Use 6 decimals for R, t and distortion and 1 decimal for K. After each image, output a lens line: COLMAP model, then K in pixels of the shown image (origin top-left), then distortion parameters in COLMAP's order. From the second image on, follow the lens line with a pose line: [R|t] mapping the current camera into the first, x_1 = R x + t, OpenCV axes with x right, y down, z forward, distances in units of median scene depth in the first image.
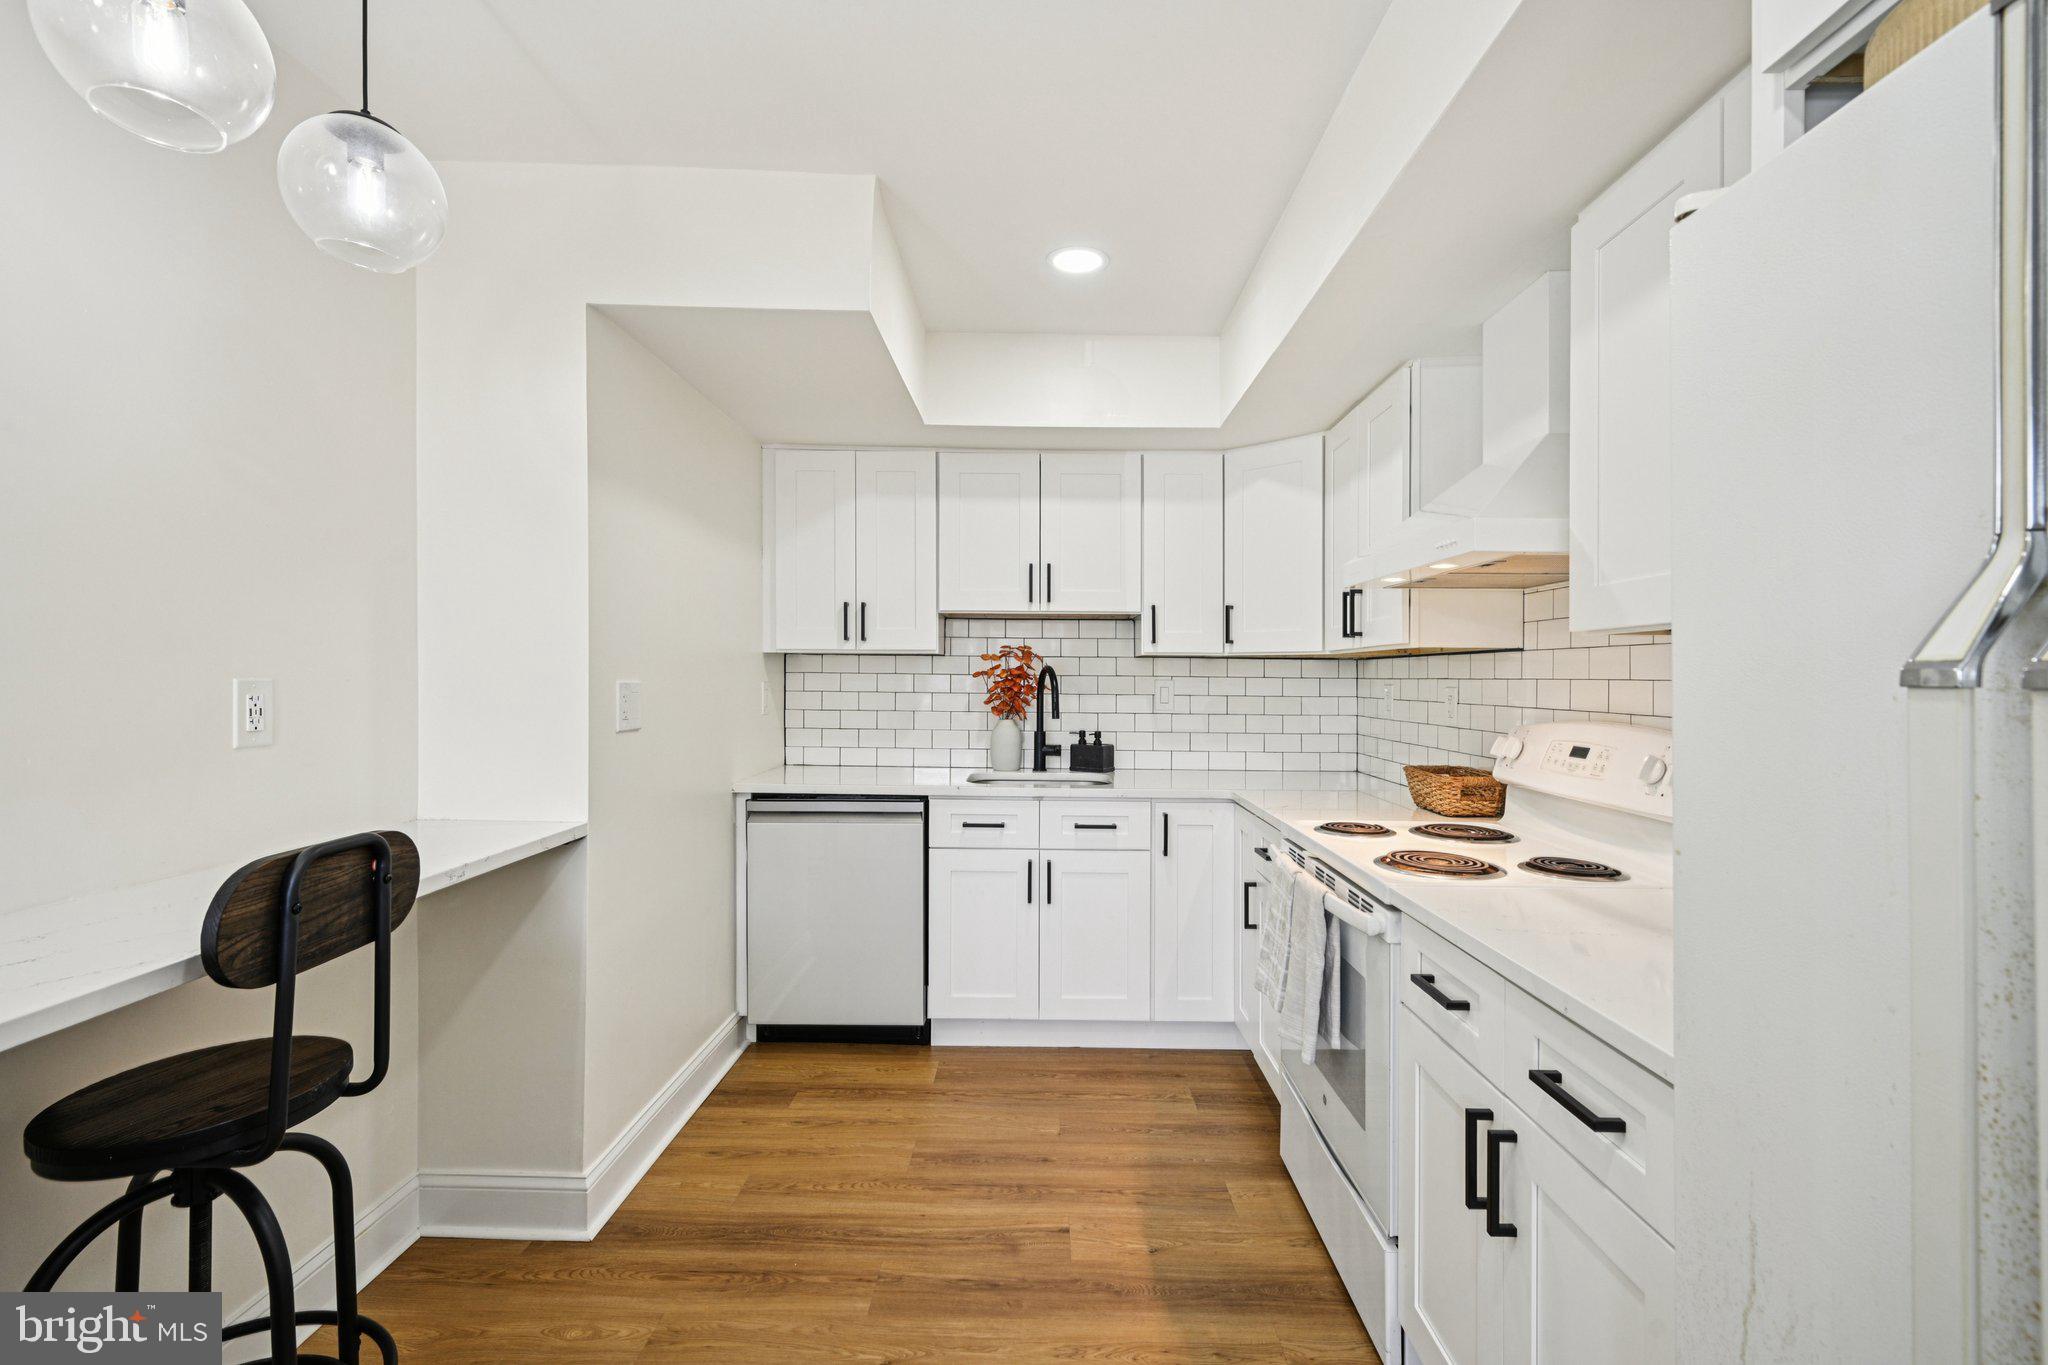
lens RADIAL K [[915.5, 0, 1036.4], [0, 915.5, 664.0], [0, 0, 1]] dist [0.001353, 0.000349]
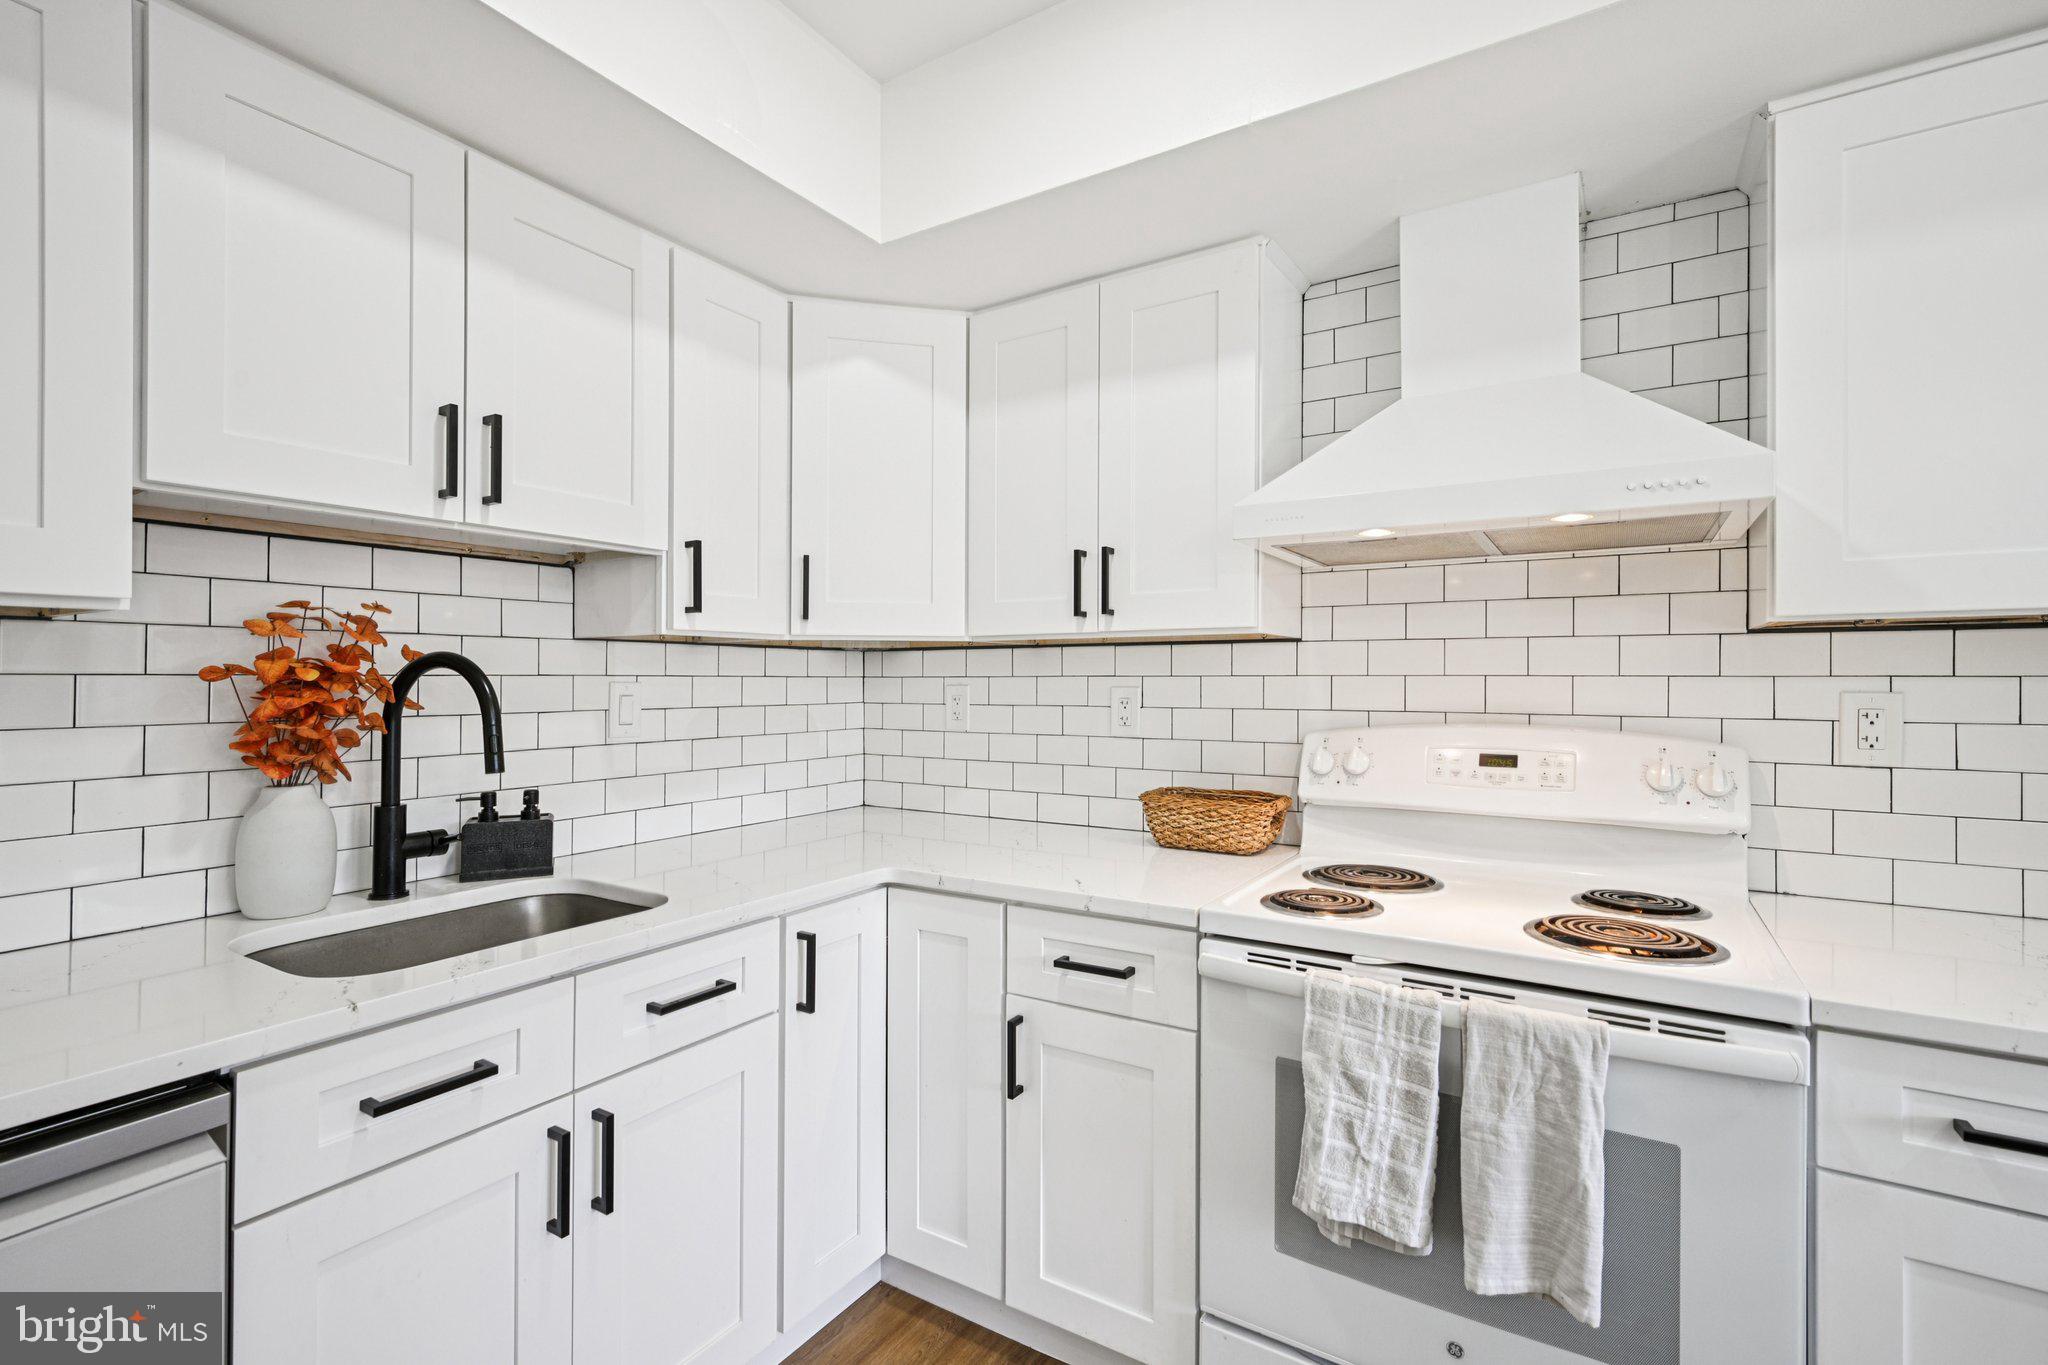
lens RADIAL K [[929.5, 0, 1046.5], [0, 929.5, 673.5], [0, 0, 1]] dist [0.002273, 0.000196]
pose [[0.519635, -0.004120, 0.854378, -0.224188], [-0.006539, 0.999940, 0.008798, 0.006294], [-0.854363, -0.010158, 0.519577, 0.546037]]
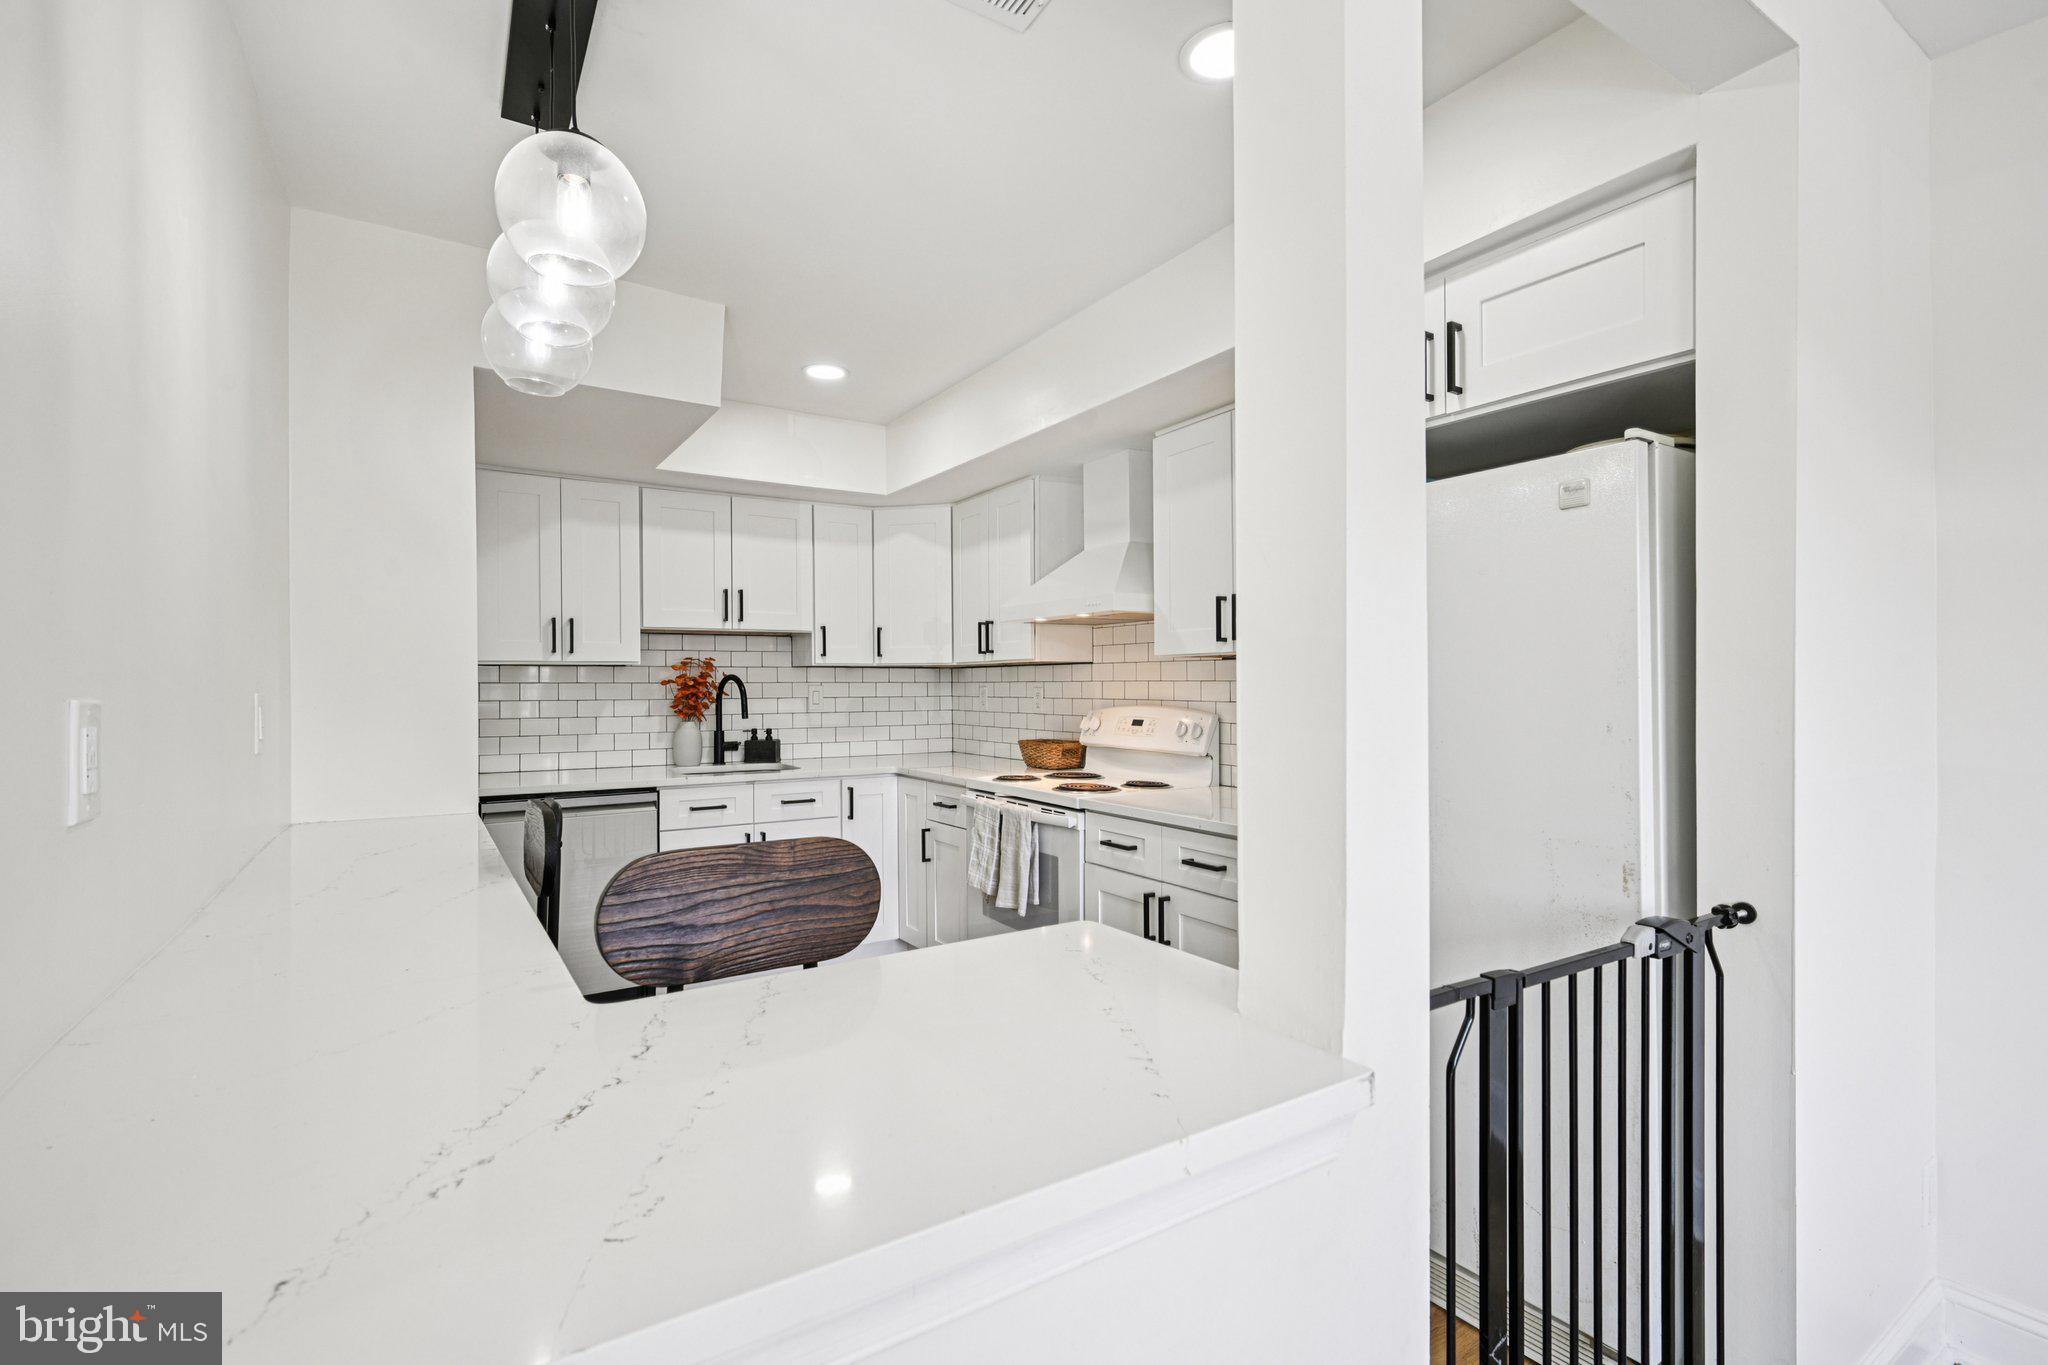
lens RADIAL K [[936.0, 0, 1012.9], [0, 936.0, 687.0], [0, 0, 1]] dist [0.003308, 0.000565]
pose [[0.845444, -0.014283, 0.533874, -0.339524], [0.004473, 0.999797, 0.019664, -0.004407], [-0.534046, -0.014237, 0.845336, -0.229027]]
